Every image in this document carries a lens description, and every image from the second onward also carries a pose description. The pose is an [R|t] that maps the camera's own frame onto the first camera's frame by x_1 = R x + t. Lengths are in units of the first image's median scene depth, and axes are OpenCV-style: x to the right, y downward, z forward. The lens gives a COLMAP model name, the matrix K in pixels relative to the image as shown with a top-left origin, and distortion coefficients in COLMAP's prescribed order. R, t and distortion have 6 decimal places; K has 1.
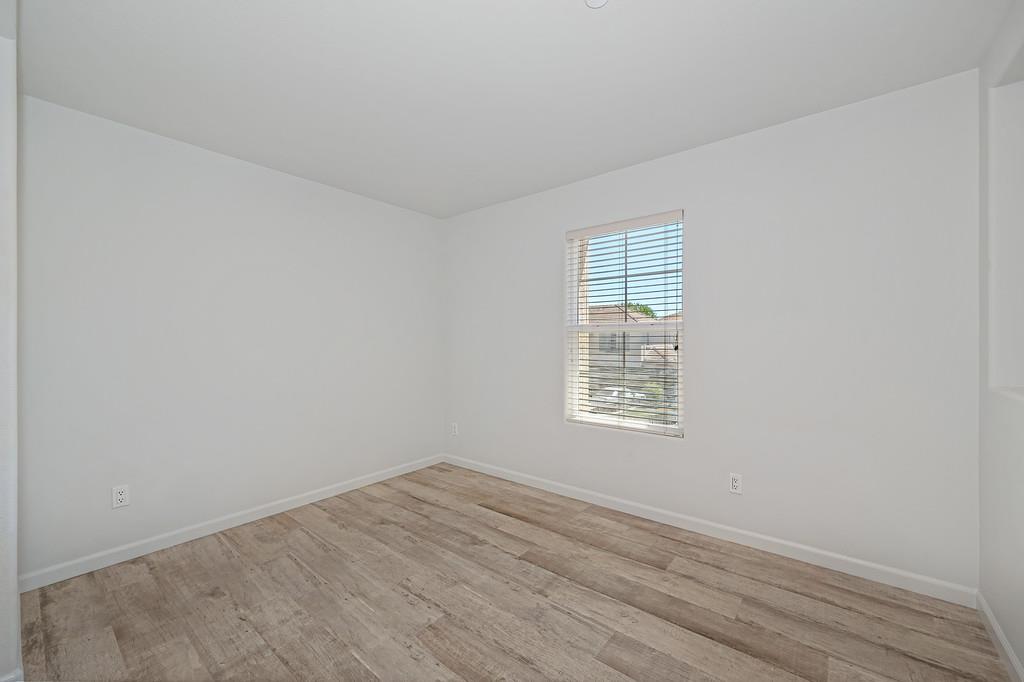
lens RADIAL K [[405.8, 0, 507.4], [0, 405.8, 341.0], [0, 0, 1]] dist [-0.000133, 0.000029]
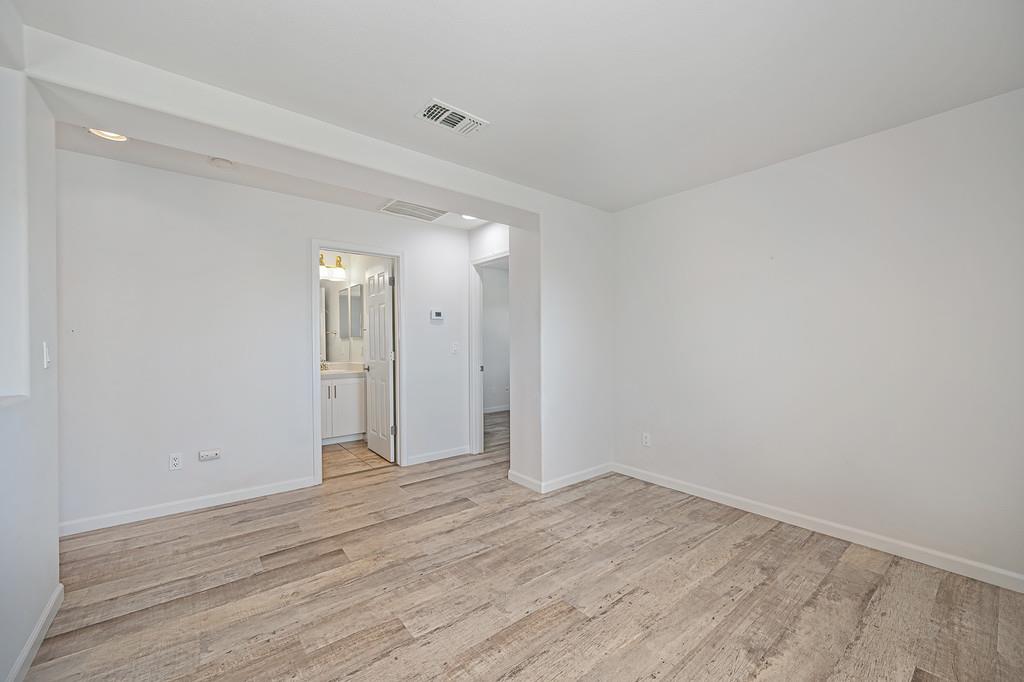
lens RADIAL K [[405.8, 0, 512.5], [0, 405.8, 341.6], [0, 0, 1]] dist [-0.000133, 0.000029]
pose [[-0.201460, 0.004506, -0.979486, 0.628893], [0.002435, 0.999989, 0.004100, 0.002455], [0.979494, -0.001559, -0.201468, 0.760343]]
